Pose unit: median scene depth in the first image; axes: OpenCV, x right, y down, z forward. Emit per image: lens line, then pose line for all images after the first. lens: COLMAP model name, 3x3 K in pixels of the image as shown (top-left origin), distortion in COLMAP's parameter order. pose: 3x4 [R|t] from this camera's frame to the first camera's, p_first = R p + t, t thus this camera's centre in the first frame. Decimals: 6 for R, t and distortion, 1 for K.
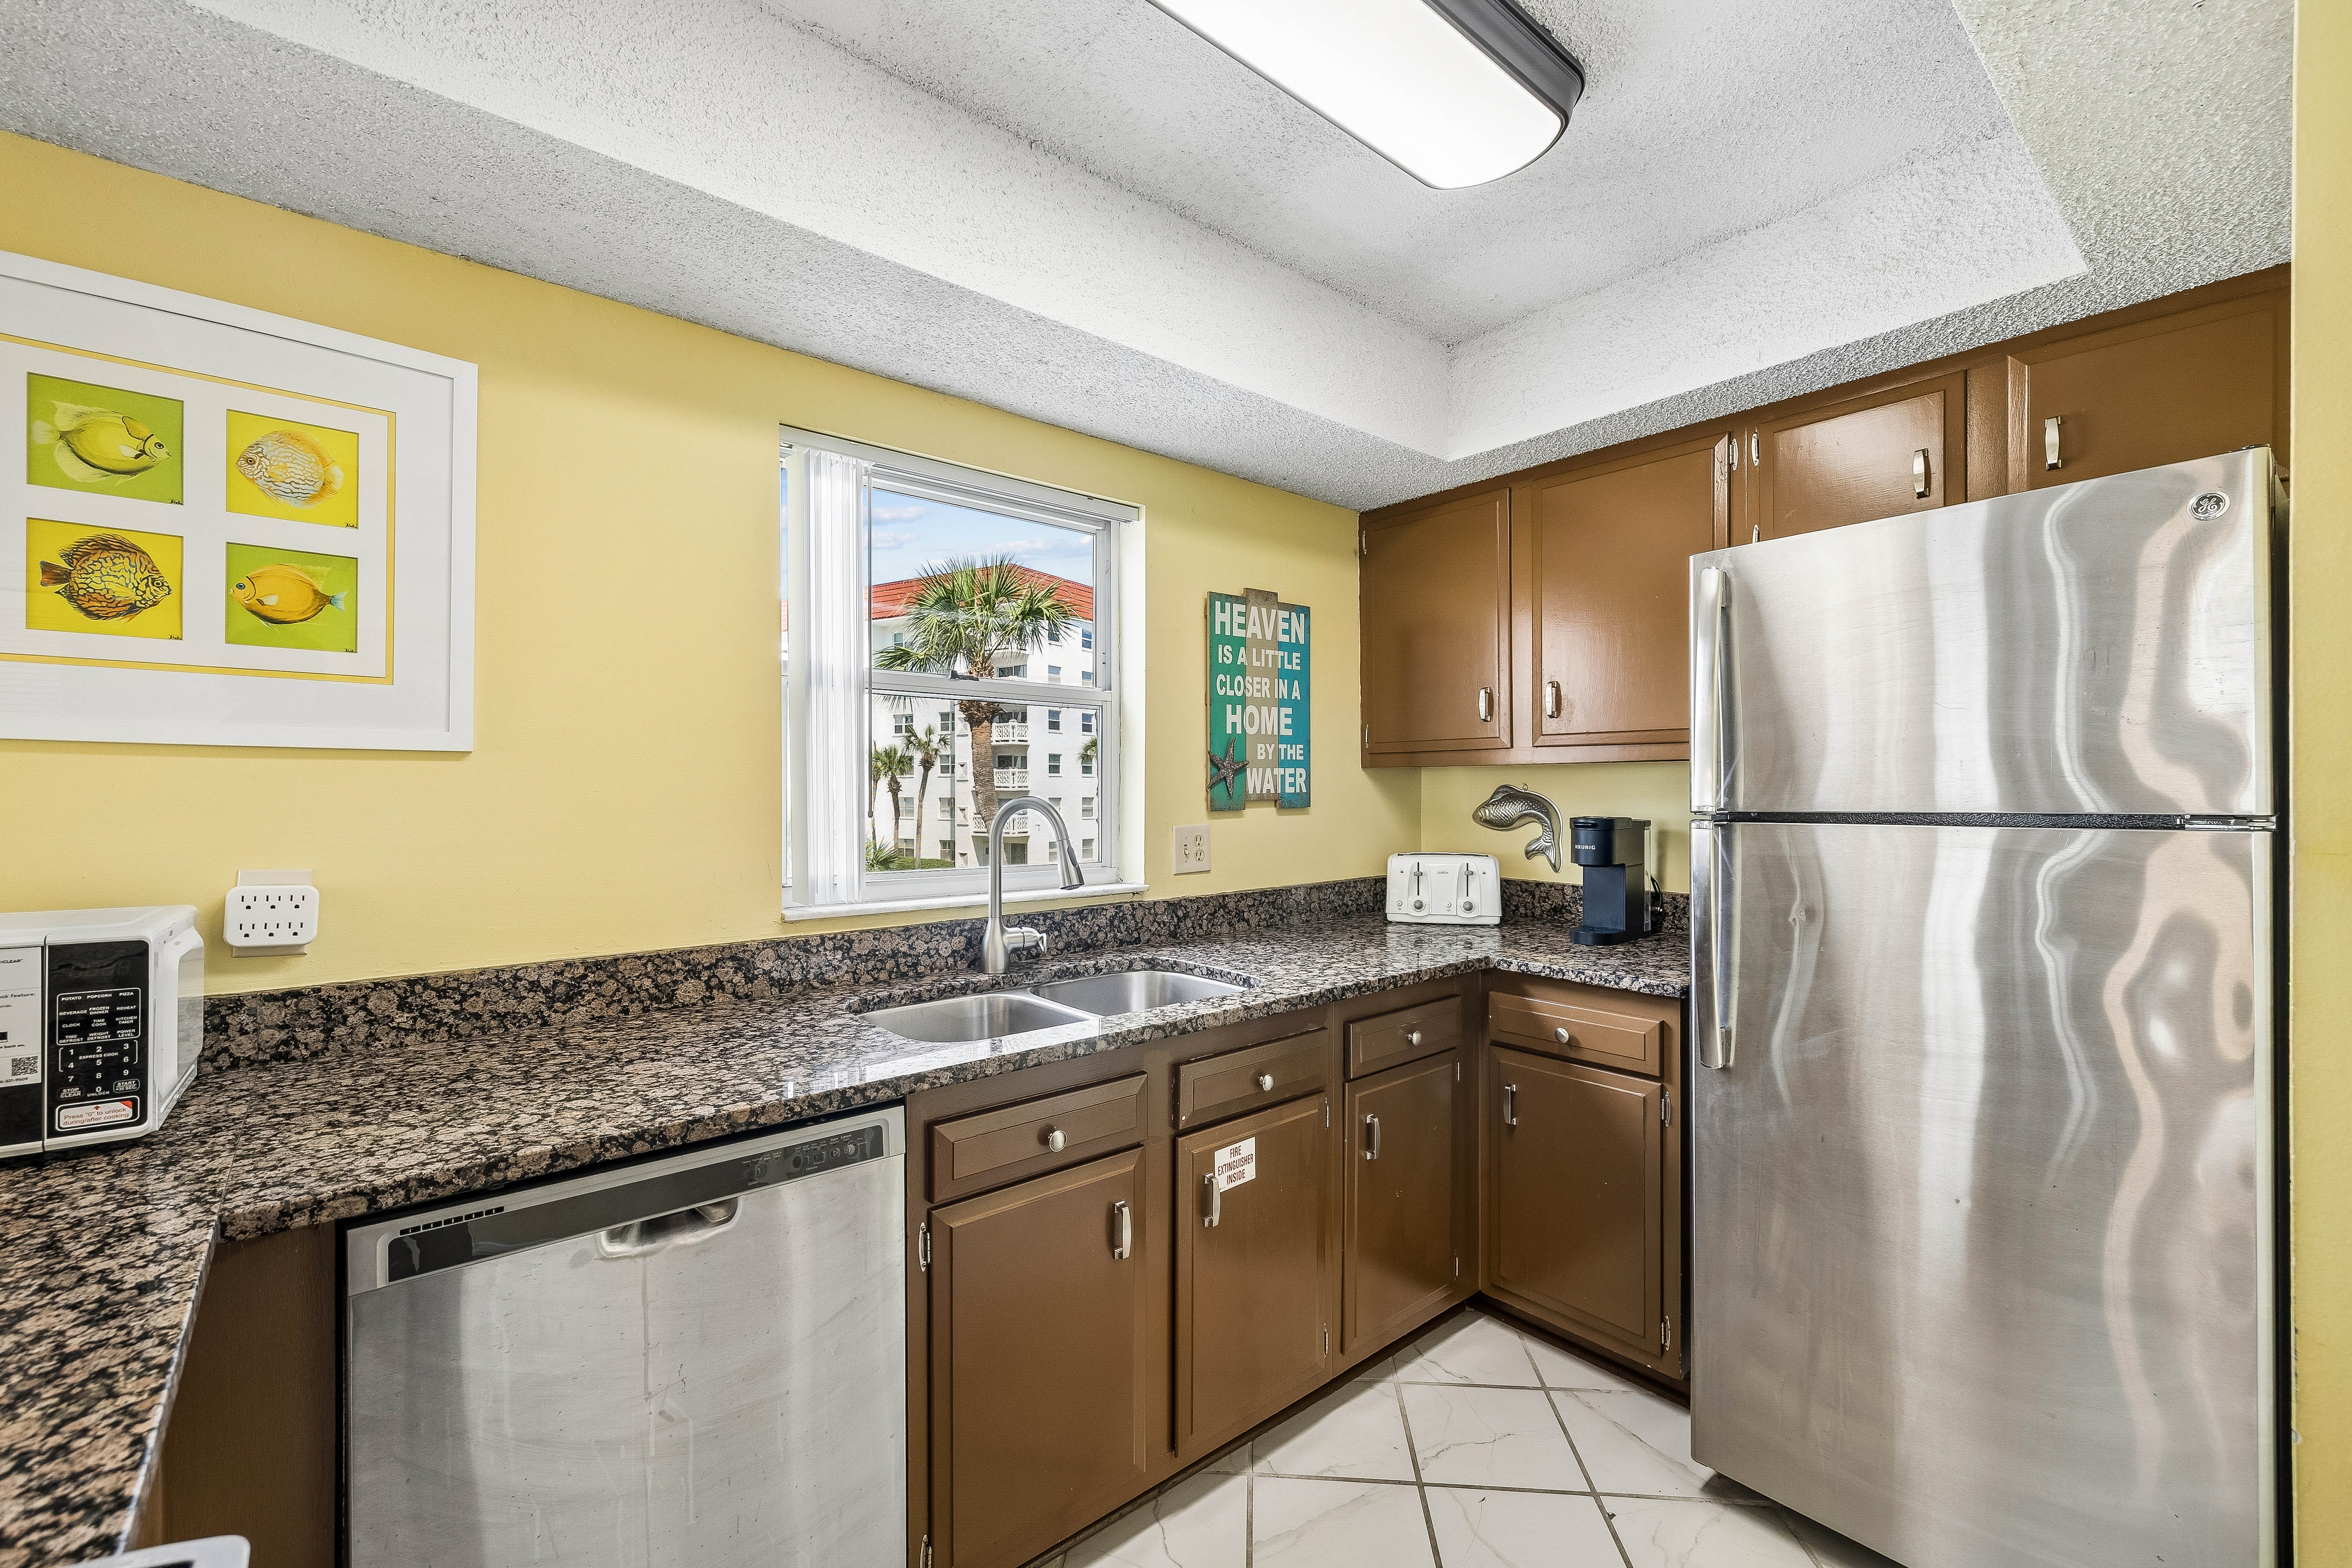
lens RADIAL K [[989.1, 0, 1185.0], [0, 989.1, 791.0], [0, 0, 1]] dist [0.001573, -0.000254]
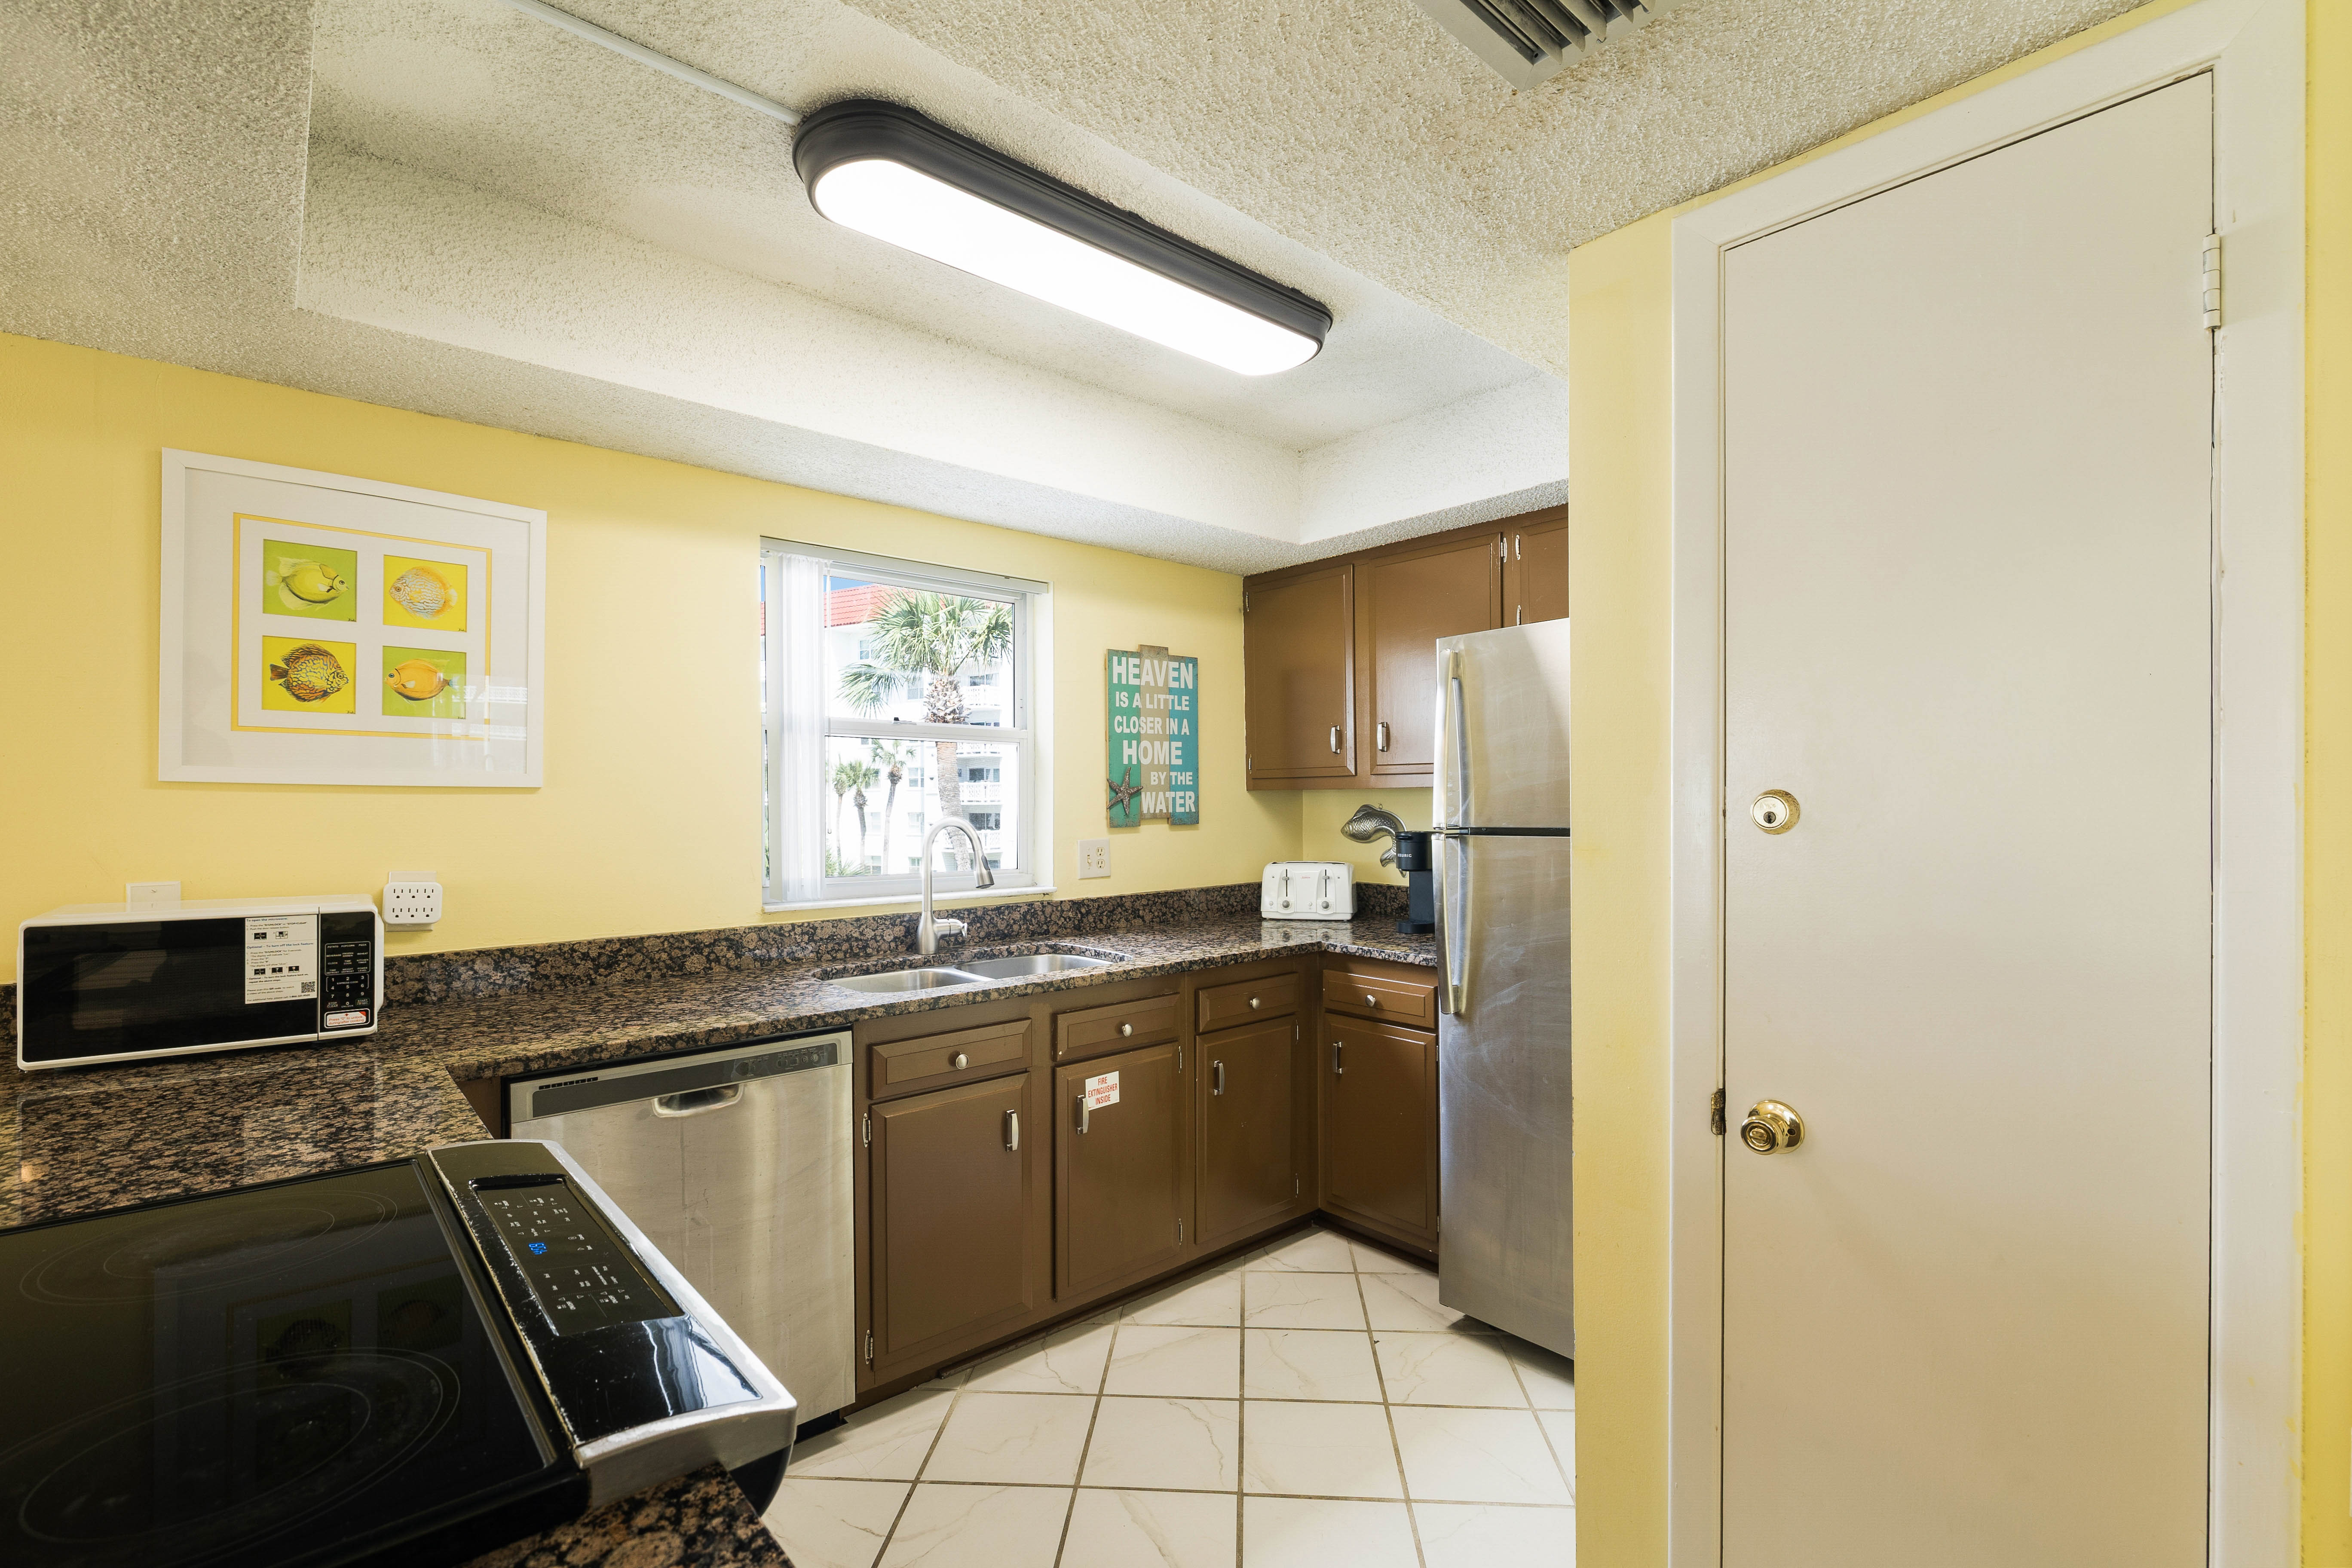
lens RADIAL K [[1042.2, 0, 1194.5], [0, 1042.2, 800.5], [0, 0, 1]] dist [-0.010451, 0.004099]
pose [[0.999678, -0.002771, 0.025240, 0.124529], [0.002871, 0.999988, -0.003939, -0.010003], [-0.025229, 0.004010, 0.999674, -0.372195]]
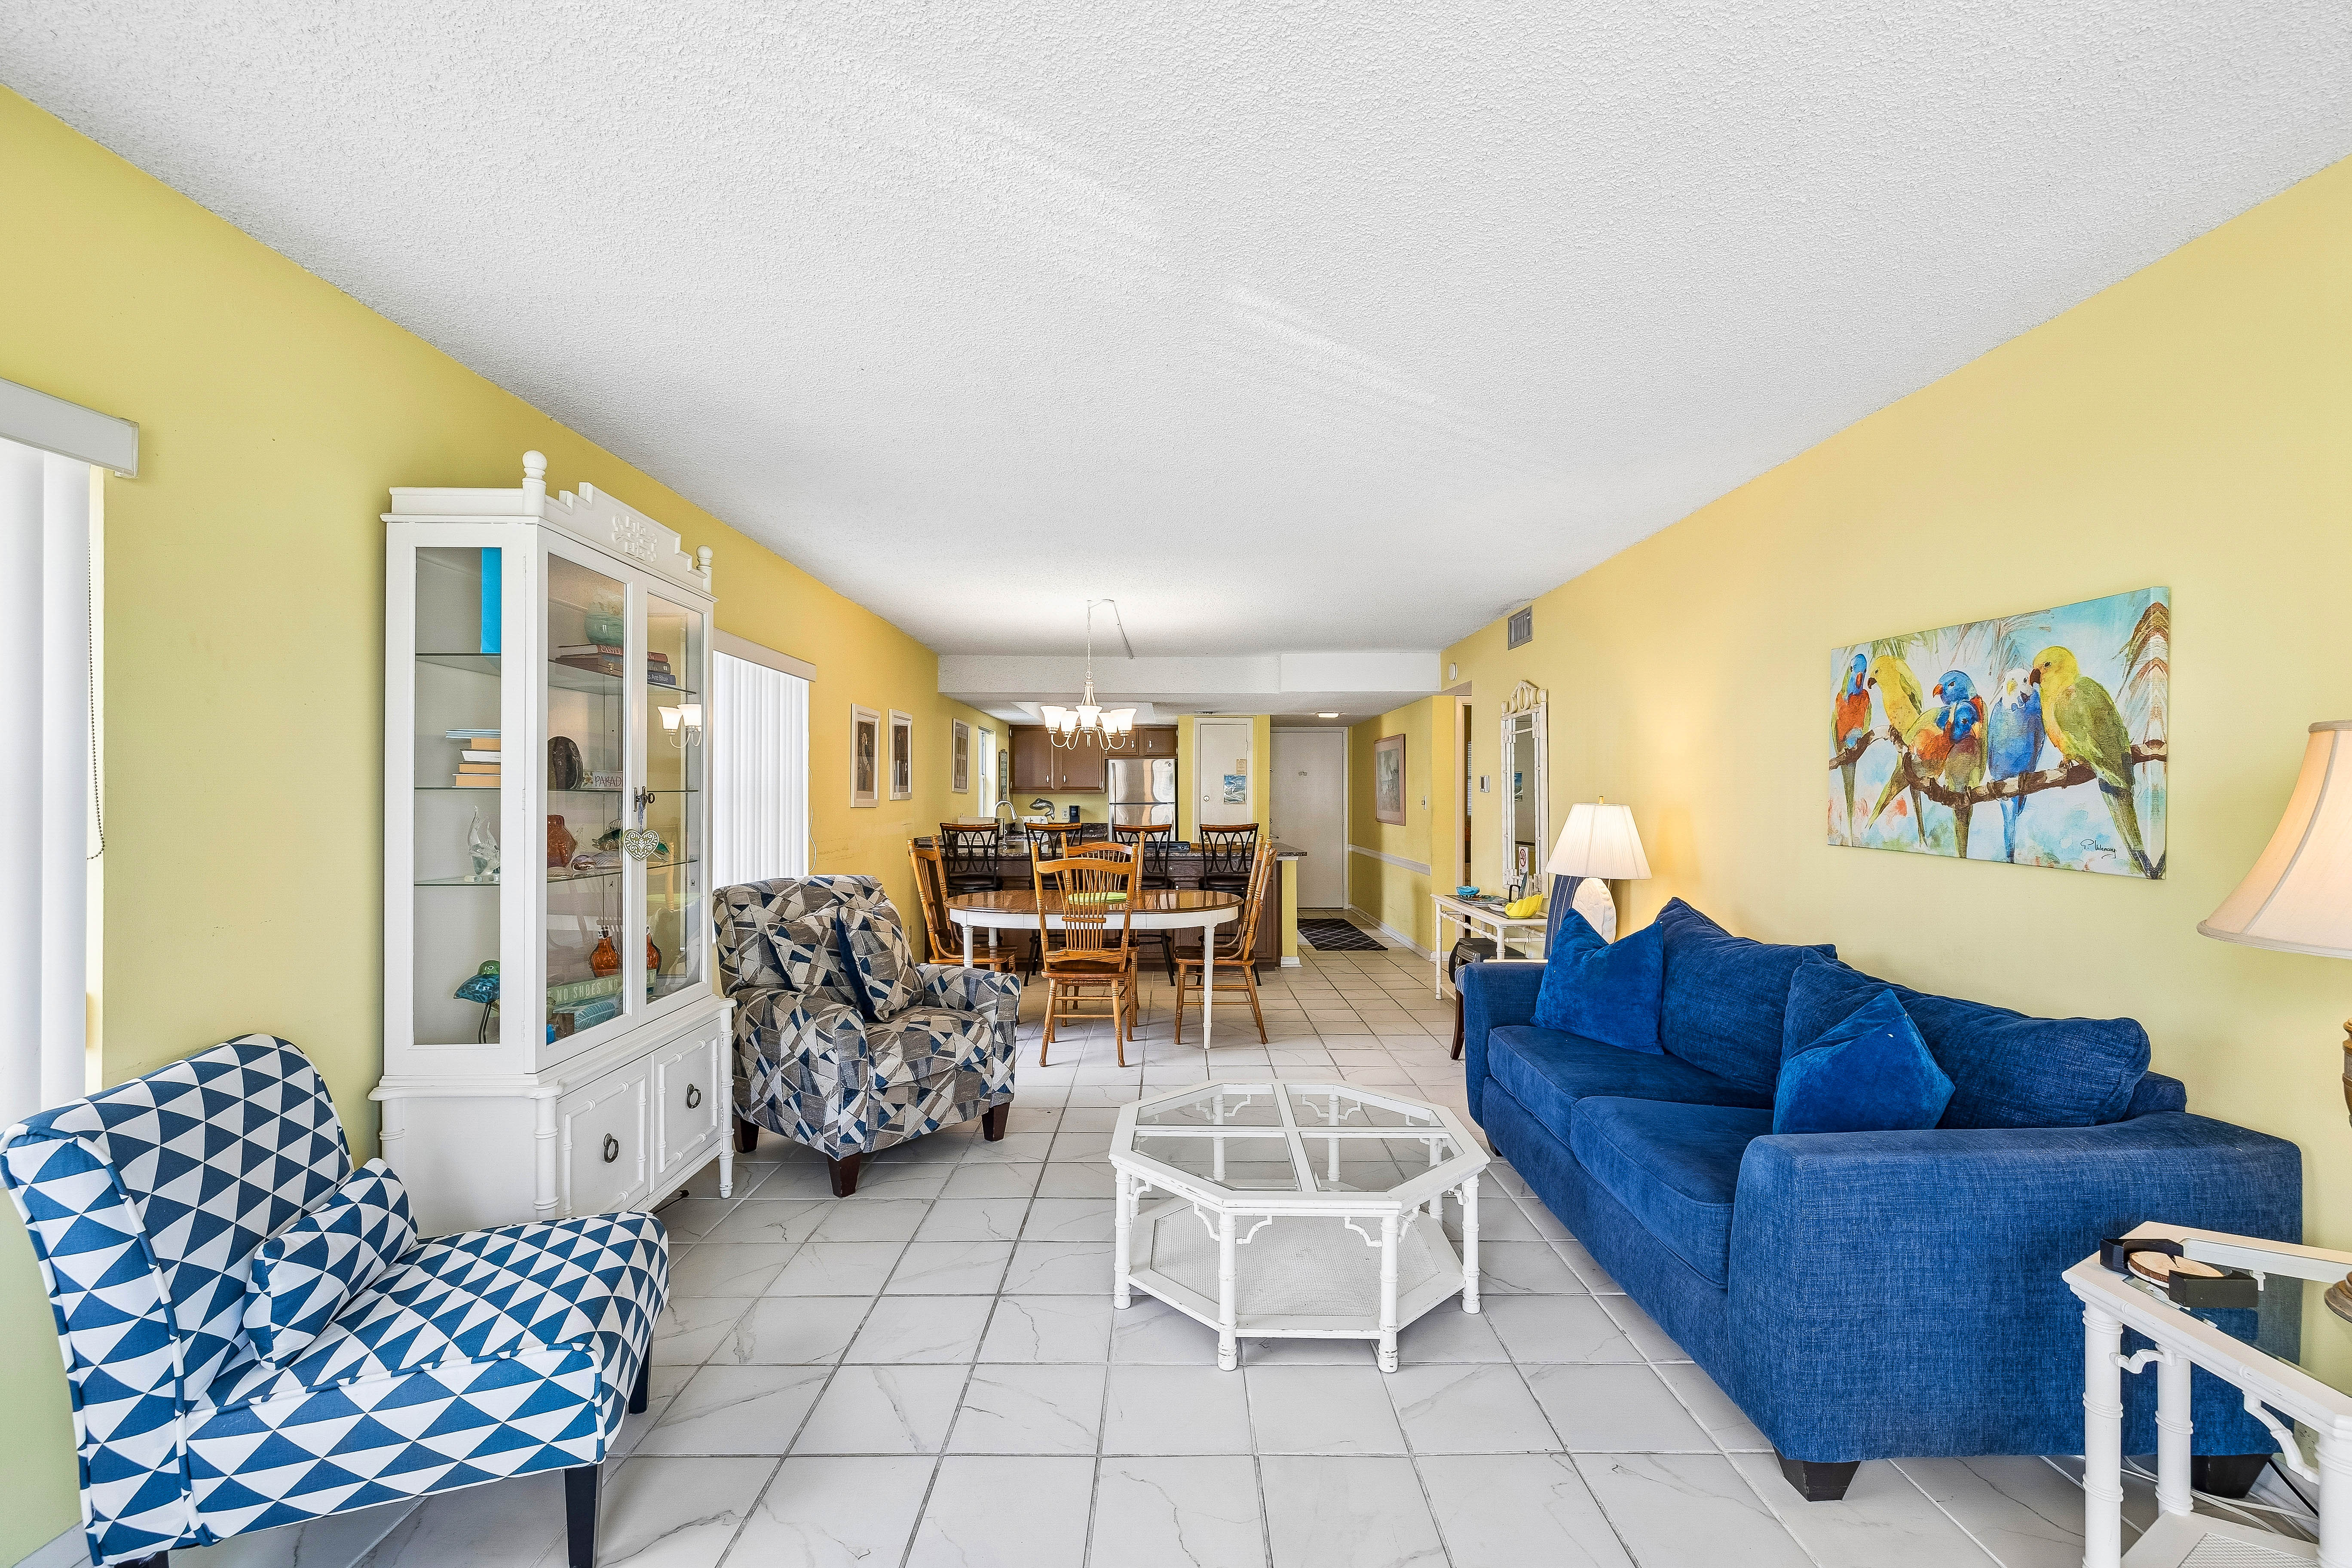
lens RADIAL K [[989.1, 0, 1178.4], [0, 989.1, 792.6], [0, 0, 1]] dist [0.001573, -0.000254]
pose [[0.651486, 0.003717, 0.758652, -3.244768], [0.004043, 0.999957, -0.008372, 0.006836], [-0.758650, 0.008522, 0.651443, -2.762527]]
